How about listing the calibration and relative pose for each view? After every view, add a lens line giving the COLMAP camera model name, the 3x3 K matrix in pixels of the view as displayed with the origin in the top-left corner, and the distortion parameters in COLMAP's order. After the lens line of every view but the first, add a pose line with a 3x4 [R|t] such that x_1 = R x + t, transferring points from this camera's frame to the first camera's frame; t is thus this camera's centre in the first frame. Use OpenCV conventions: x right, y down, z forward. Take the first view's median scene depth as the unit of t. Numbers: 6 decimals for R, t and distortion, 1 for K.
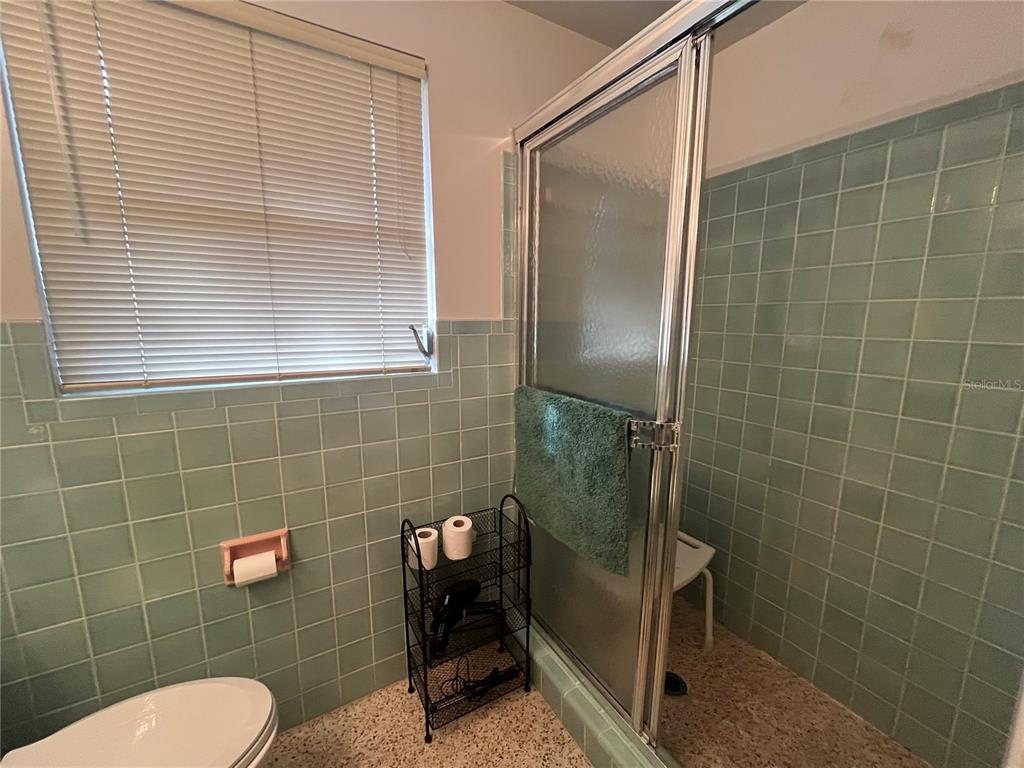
lens RADIAL K [[415.3, 0, 512.0], [0, 415.3, 384.0], [0, 0, 1]] dist [-0.002042, -0.000064]
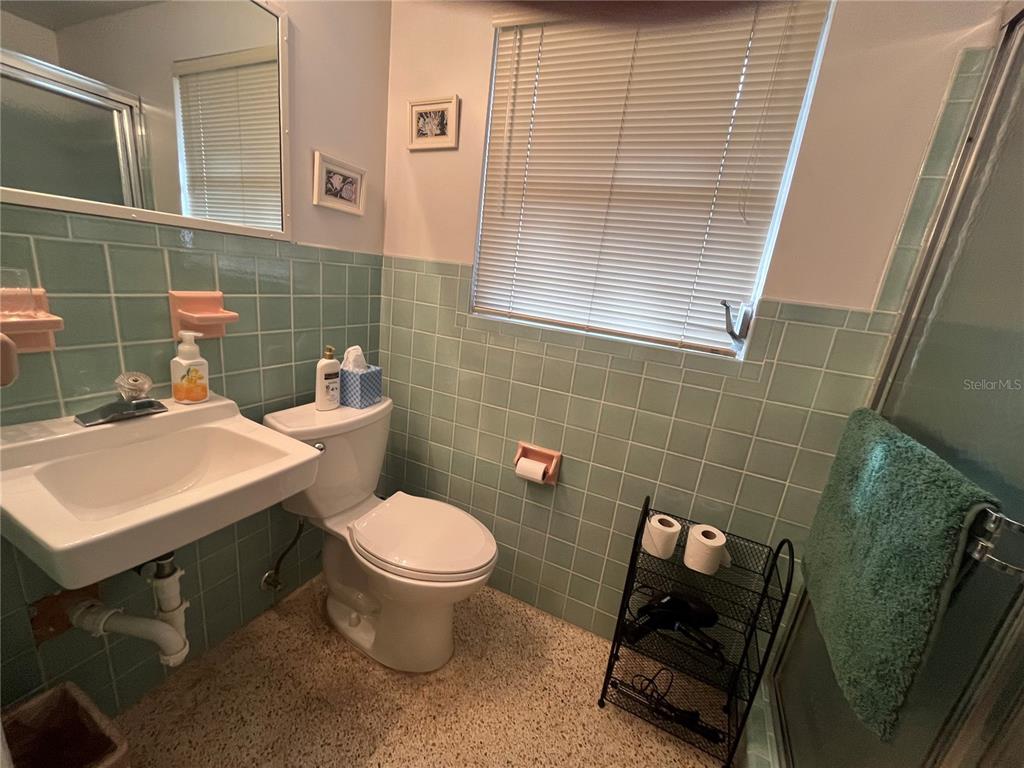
lens RADIAL K [[415.3, 0, 512.0], [0, 415.3, 384.0], [0, 0, 1]] dist [-0.002042, -0.000064]
pose [[0.559386, 0.273835, -0.782370, 0.246270], [-0.242985, 0.956564, 0.161072, -0.004204], [0.792493, 0.100003, 0.601626, 0.130032]]
